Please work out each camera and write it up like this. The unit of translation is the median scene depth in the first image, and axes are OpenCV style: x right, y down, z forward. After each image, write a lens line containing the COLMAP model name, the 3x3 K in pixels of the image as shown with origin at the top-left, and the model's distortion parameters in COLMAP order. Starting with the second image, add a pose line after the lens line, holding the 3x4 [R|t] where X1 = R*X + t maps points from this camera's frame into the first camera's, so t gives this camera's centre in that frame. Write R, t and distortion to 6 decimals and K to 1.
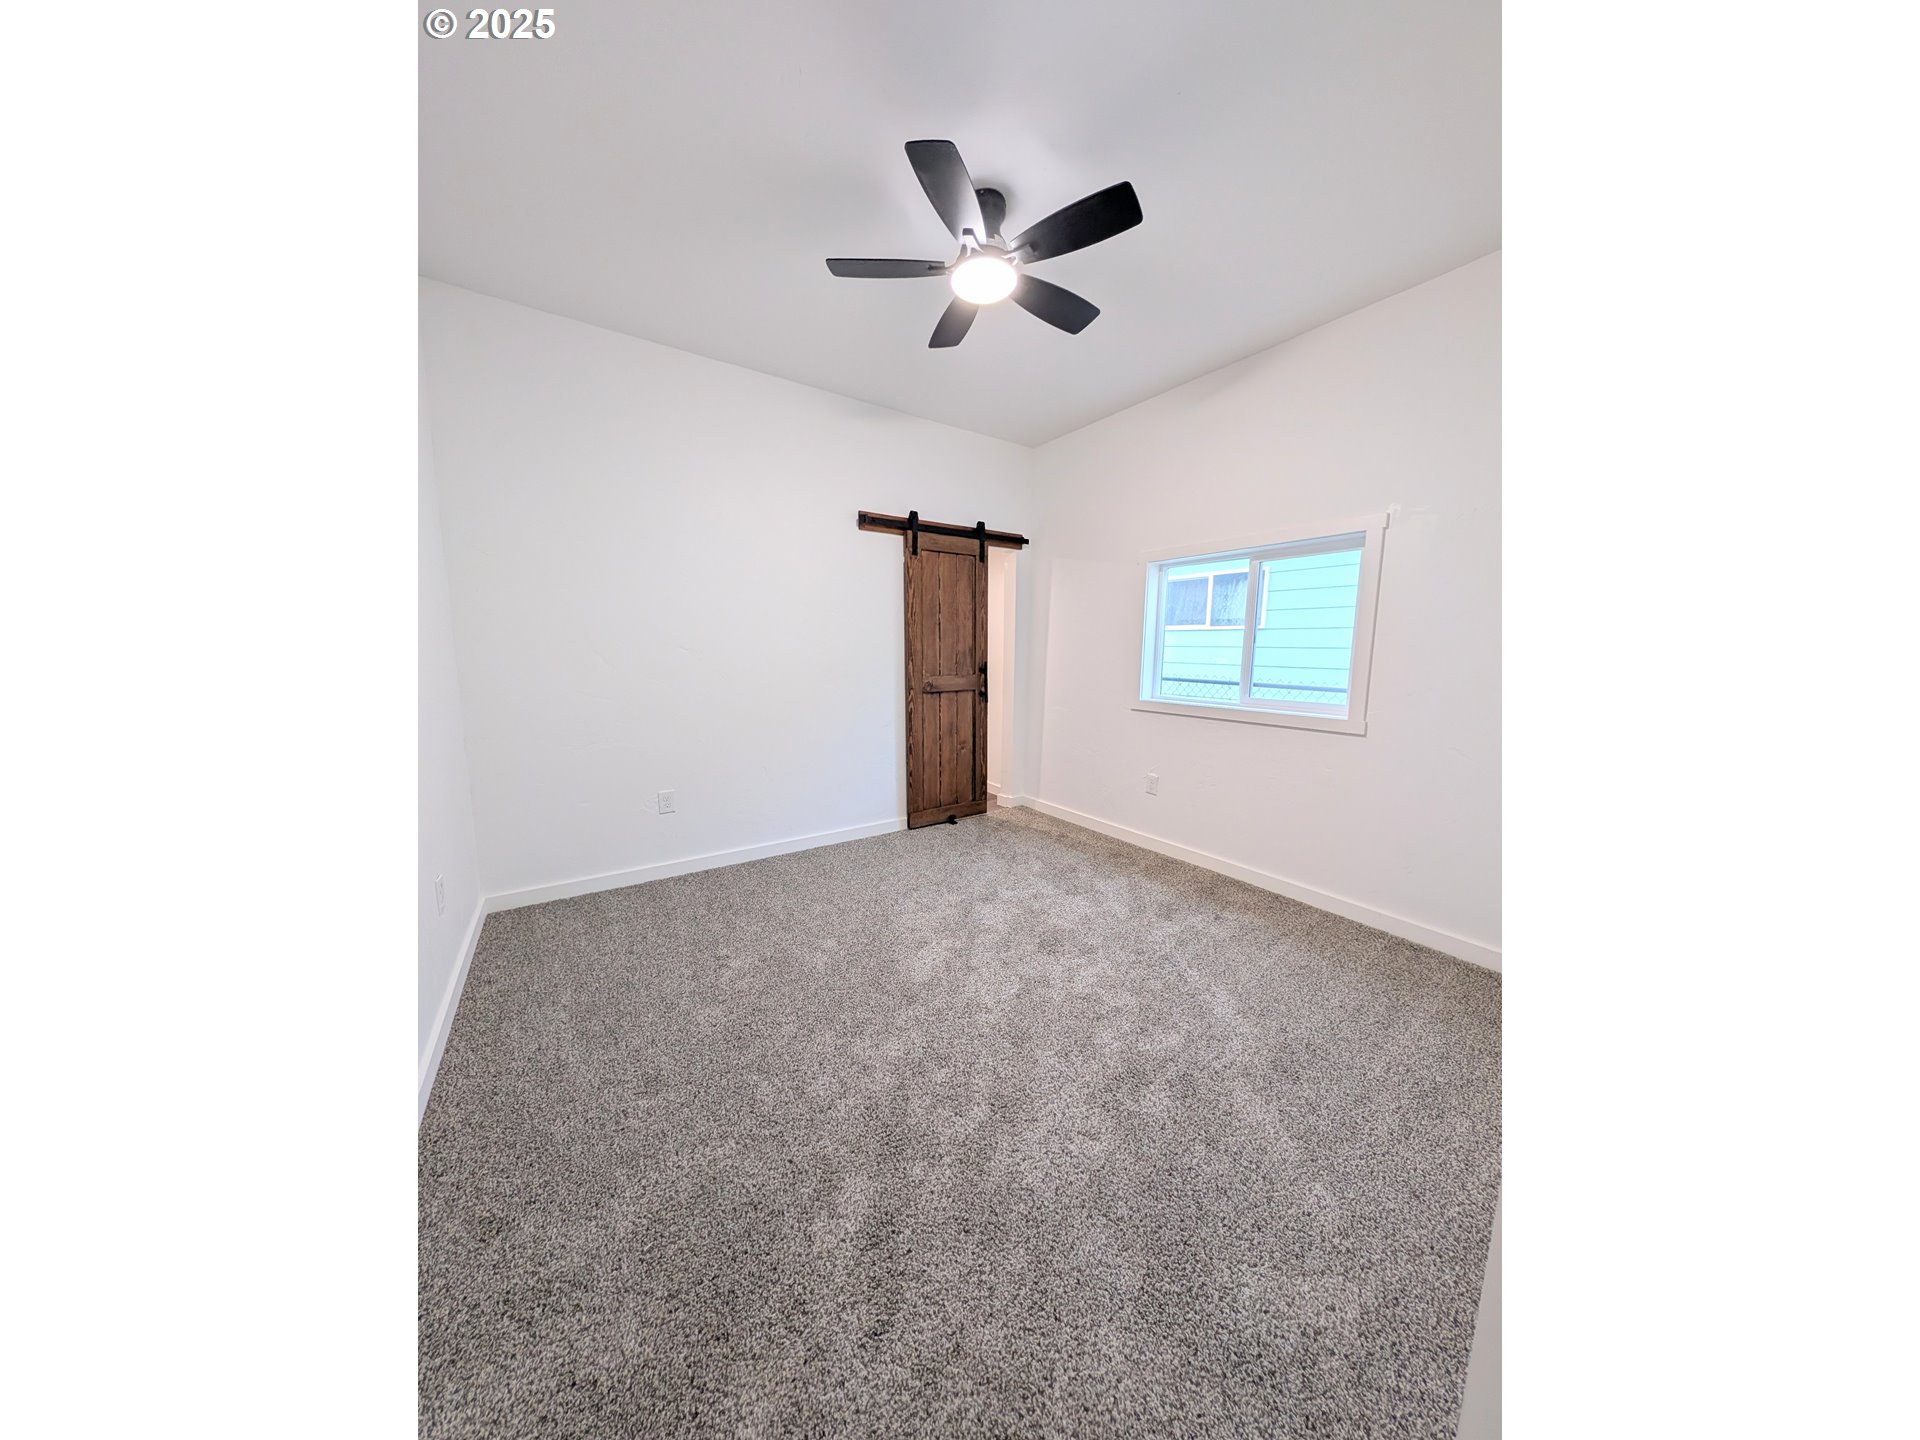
lens RADIAL K [[552.8, 0, 956.3], [0, 552.8, 721.5], [0, 0, 1]] dist [0.000380, 0.000091]
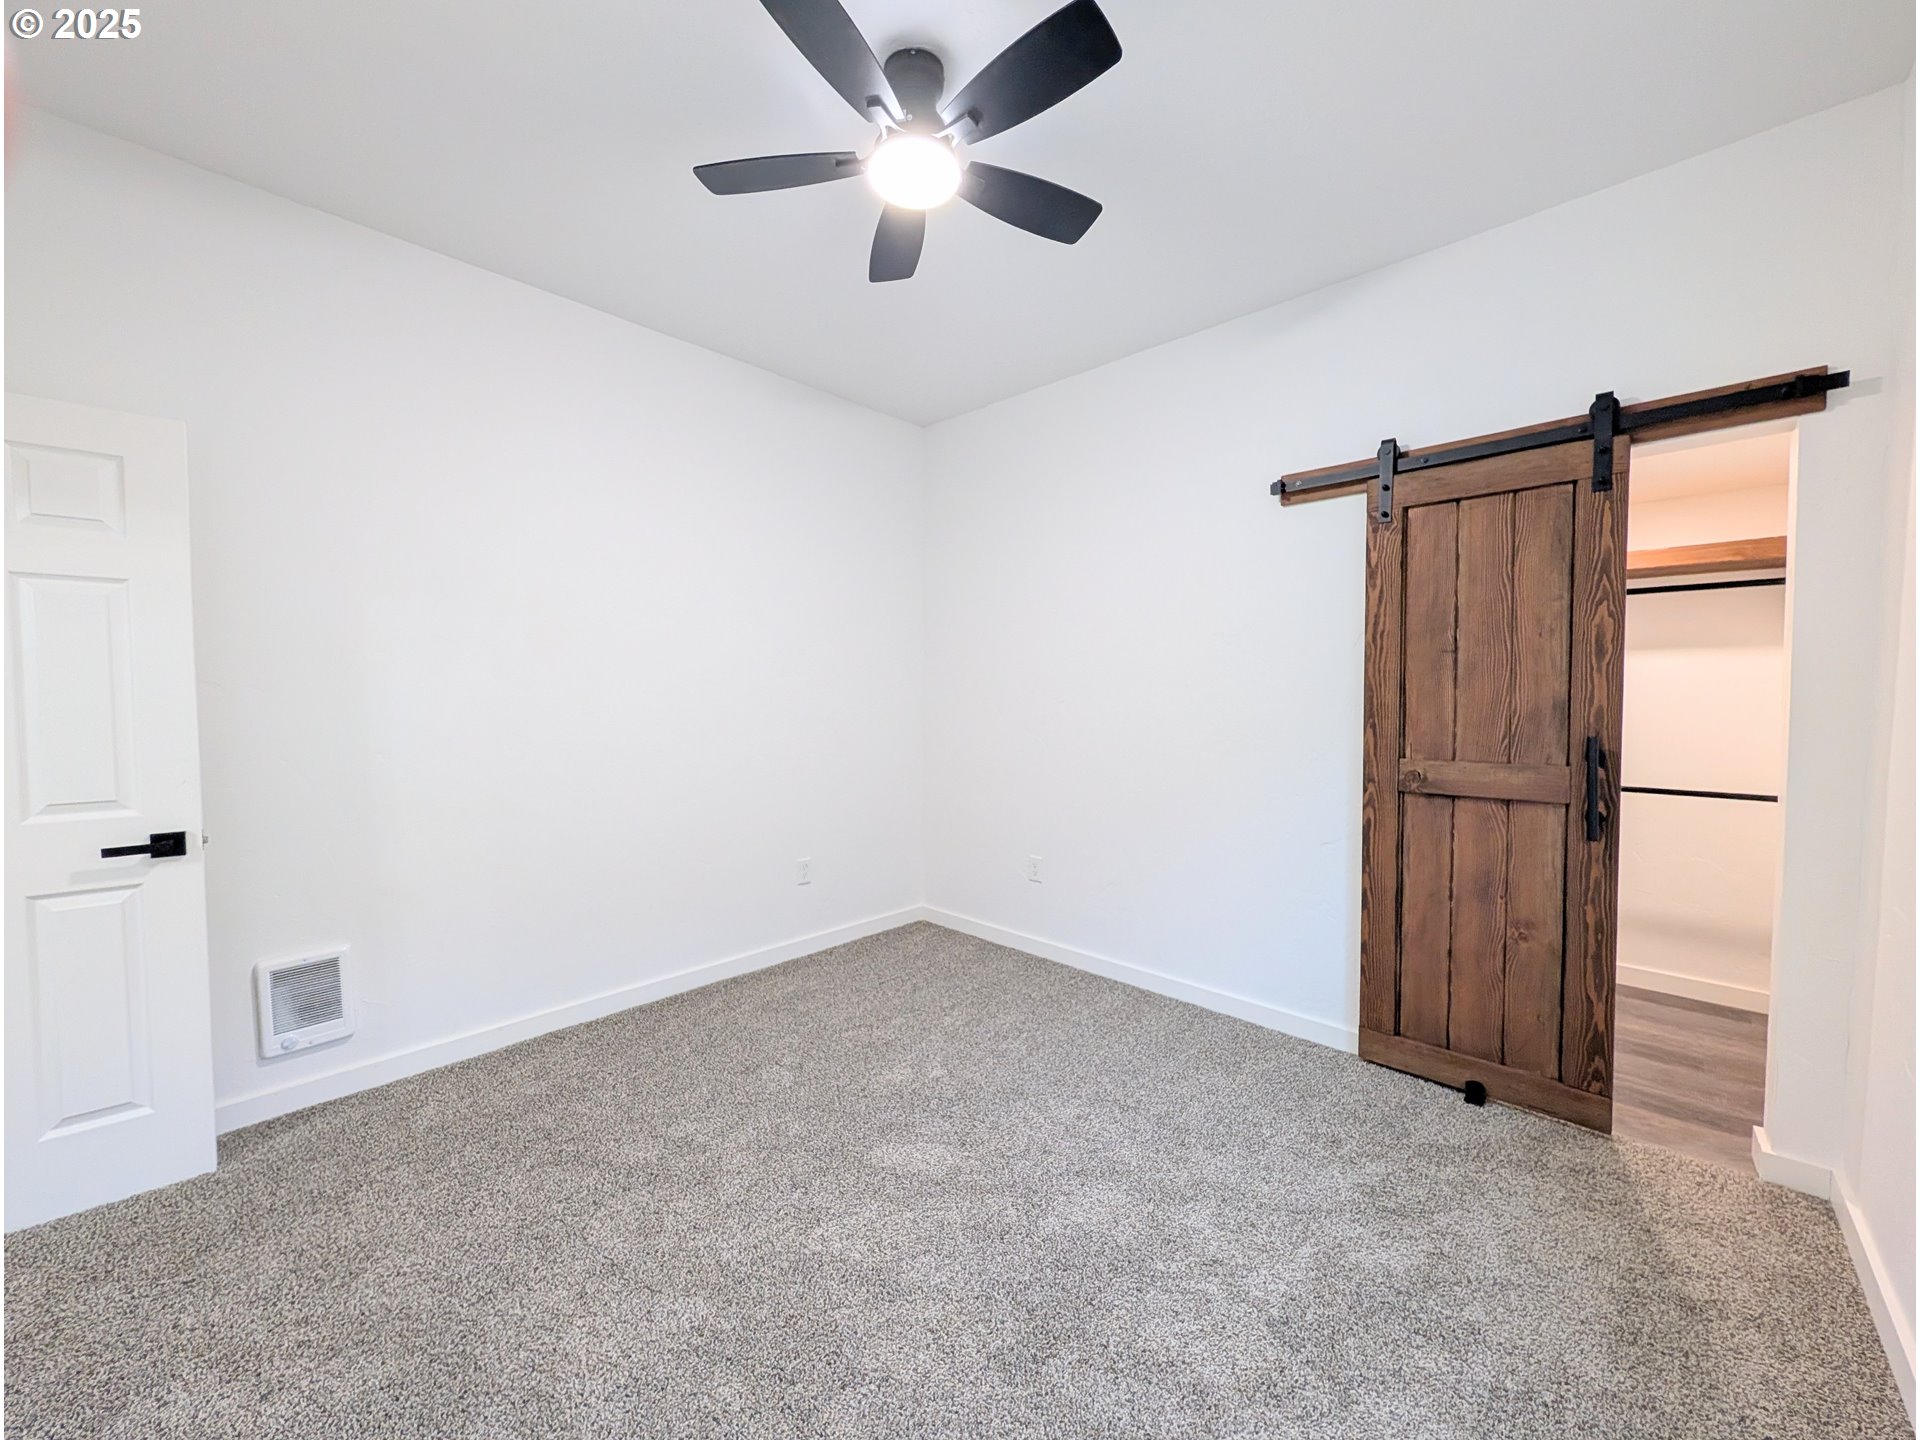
lens RADIAL K [[735.2, 0, 960.2], [0, 735.2, 724.1], [0, 0, 1]] dist [0.000021, 0.000029]
pose [[0.210096, 0.030547, -0.977203, 0.480107], [-0.136731, 0.990607, 0.001569, -0.057297], [0.968073, 0.133284, 0.212299, 0.459968]]
